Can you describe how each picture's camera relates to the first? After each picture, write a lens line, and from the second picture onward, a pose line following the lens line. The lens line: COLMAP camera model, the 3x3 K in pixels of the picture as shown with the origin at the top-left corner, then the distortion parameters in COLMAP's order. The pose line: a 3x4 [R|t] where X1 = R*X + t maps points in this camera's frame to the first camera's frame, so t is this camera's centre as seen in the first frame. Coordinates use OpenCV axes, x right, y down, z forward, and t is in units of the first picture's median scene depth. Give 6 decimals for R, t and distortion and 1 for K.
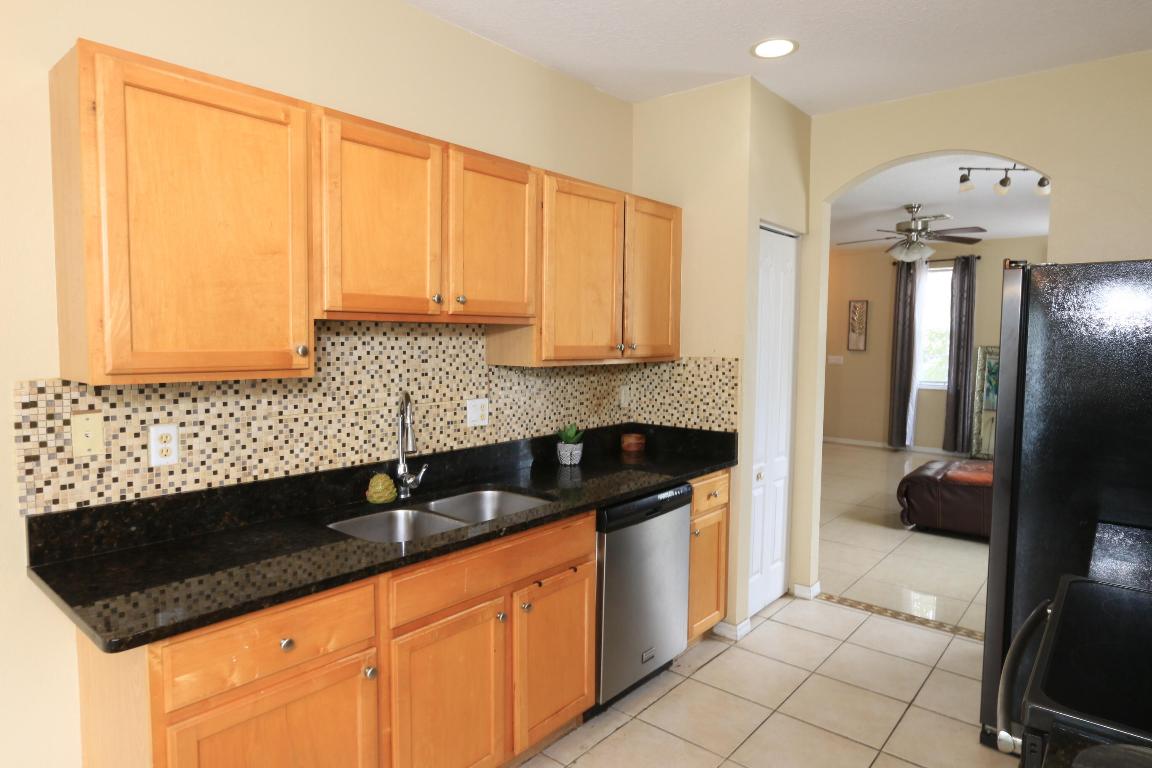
lens RADIAL K [[671.3, 0, 576.0], [0, 671.3, 384.0], [0, 0, 1]] dist [-0.025549, 0.000962]
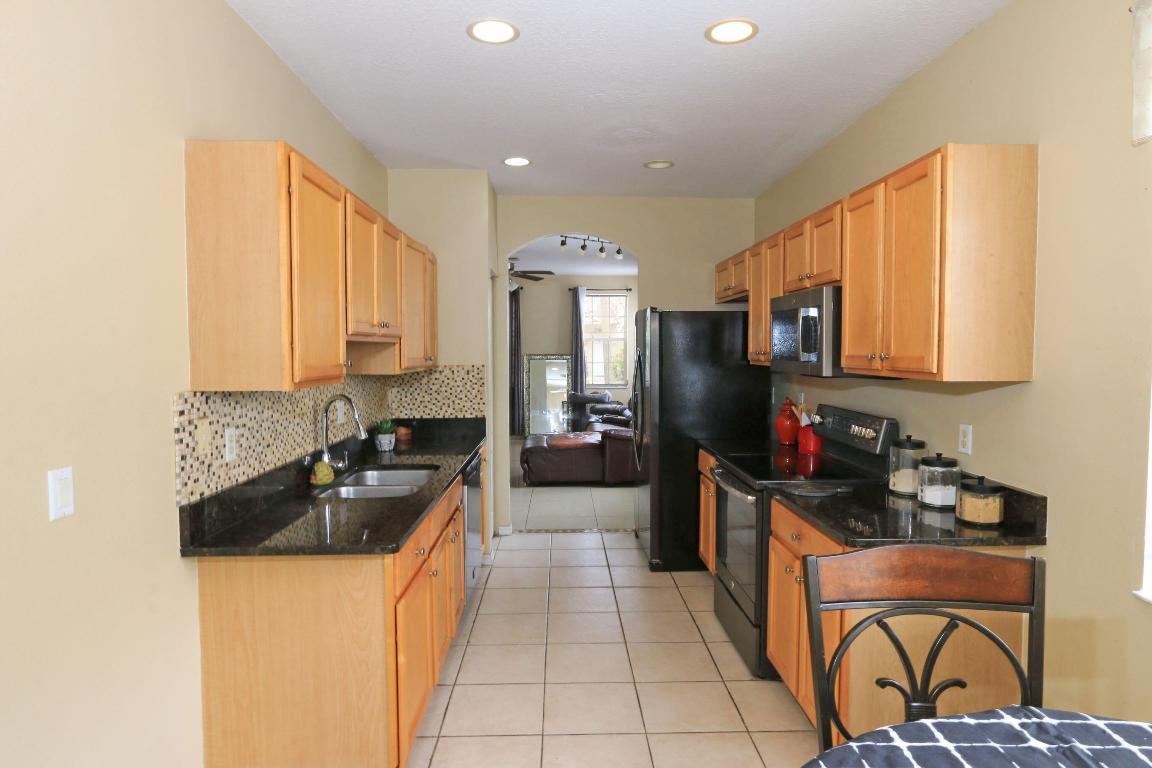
lens RADIAL K [[671.3, 0, 576.0], [0, 671.3, 384.0], [0, 0, 1]] dist [-0.025549, 0.000962]
pose [[0.748667, -0.044585, 0.661446, -0.554284], [0.056108, 0.998417, 0.003791, 0.007446], [-0.660568, 0.034274, 0.749984, -0.197083]]
